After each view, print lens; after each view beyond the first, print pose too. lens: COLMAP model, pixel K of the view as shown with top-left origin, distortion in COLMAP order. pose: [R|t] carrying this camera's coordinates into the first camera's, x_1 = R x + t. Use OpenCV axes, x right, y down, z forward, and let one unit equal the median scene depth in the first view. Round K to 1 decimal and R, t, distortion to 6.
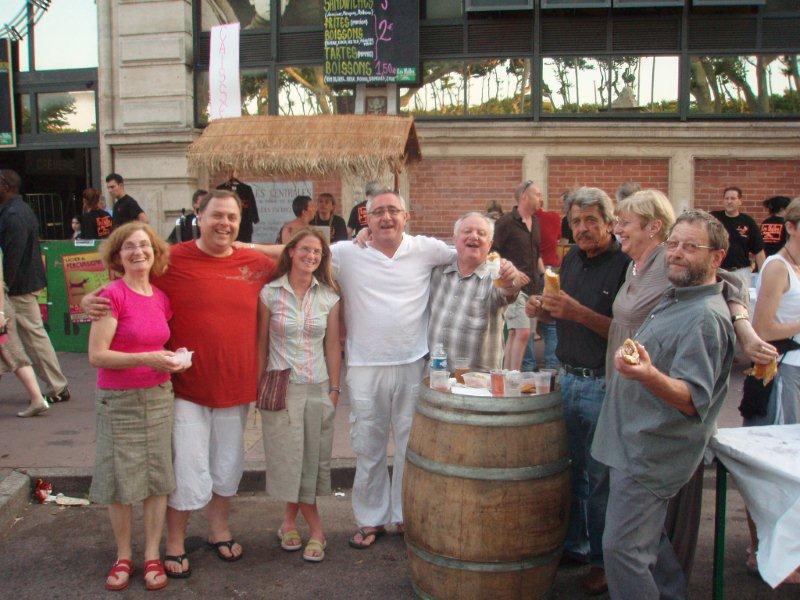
lens RADIAL K [[827.2, 0, 397.1], [0, 827.2, 317.5], [0, 0, 1]] dist [-0.152391, 0.137685]
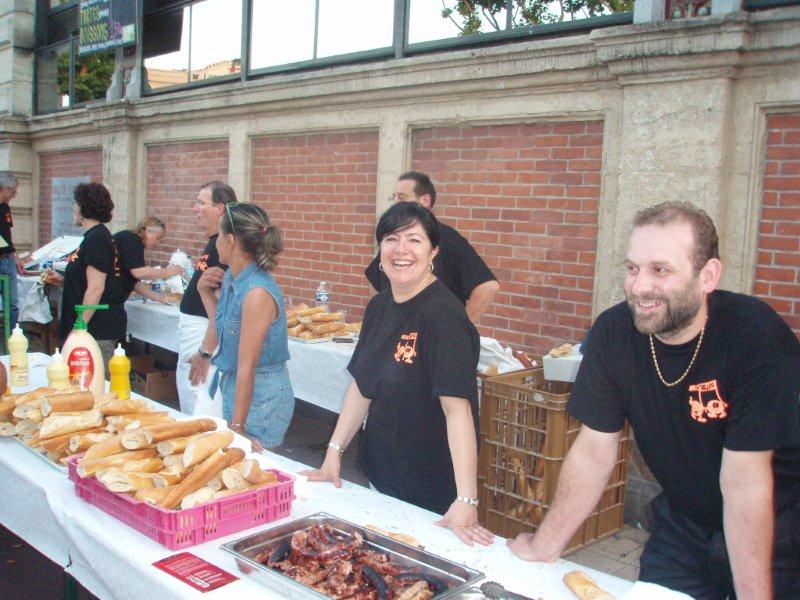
lens RADIAL K [[827.2, 0, 397.1], [0, 827.2, 317.5], [0, 0, 1]] dist [-0.152391, 0.137685]
pose [[0.816351, 0.107017, -0.567554, 0.661410], [-0.122817, 0.992374, 0.010465, -0.074842], [0.564346, 0.061162, 0.823269, 0.541518]]
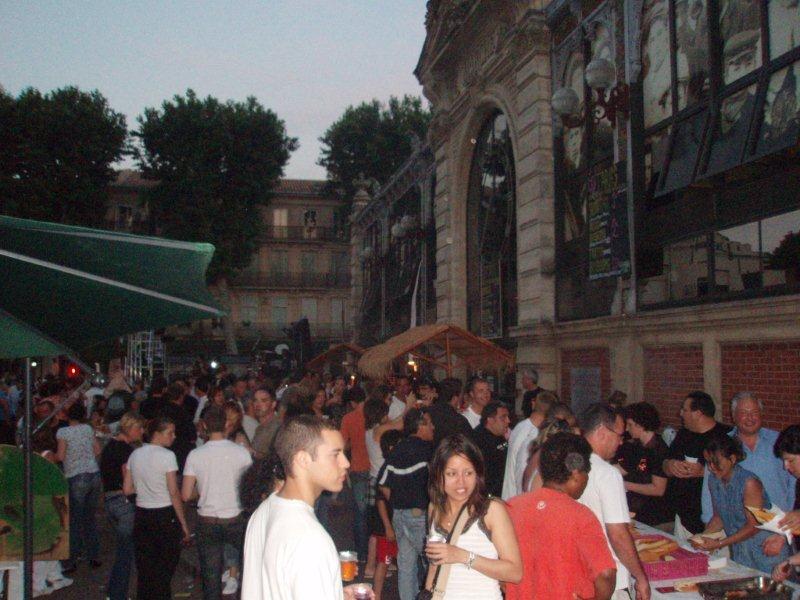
lens RADIAL K [[827.2, 0, 397.1], [0, 827.2, 317.5], [0, 0, 1]] dist [-0.152391, 0.137685]
pose [[0.363796, -0.049810, -0.930146, 0.867226], [-0.125430, 0.986855, -0.101905, -0.090774], [0.922995, 0.153741, 0.352766, 0.372054]]
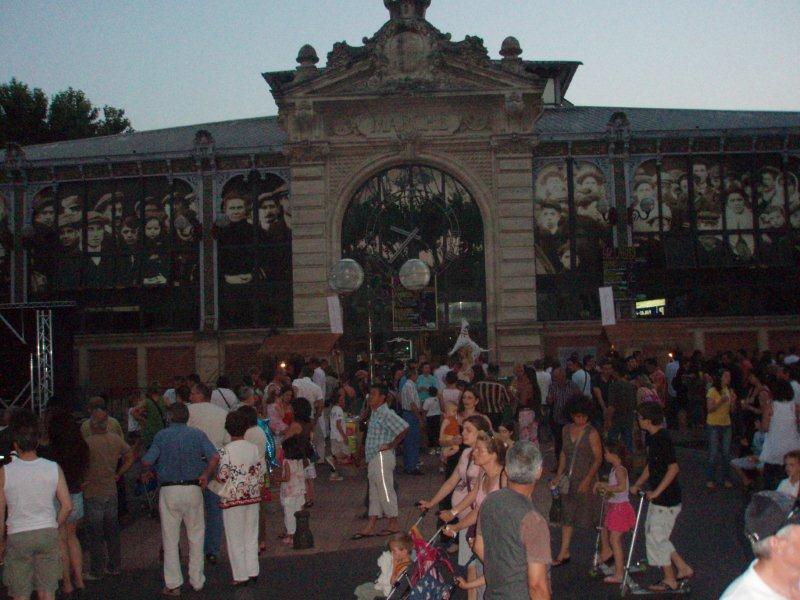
lens RADIAL K [[827.2, 0, 397.1], [0, 827.2, 317.5], [0, 0, 1]] dist [-0.152391, 0.137685]
pose [[0.994572, -0.022463, 0.101602, -0.871780], [0.039092, 0.985556, -0.164778, 0.095672], [-0.096433, 0.167855, 0.981084, -1.092931]]
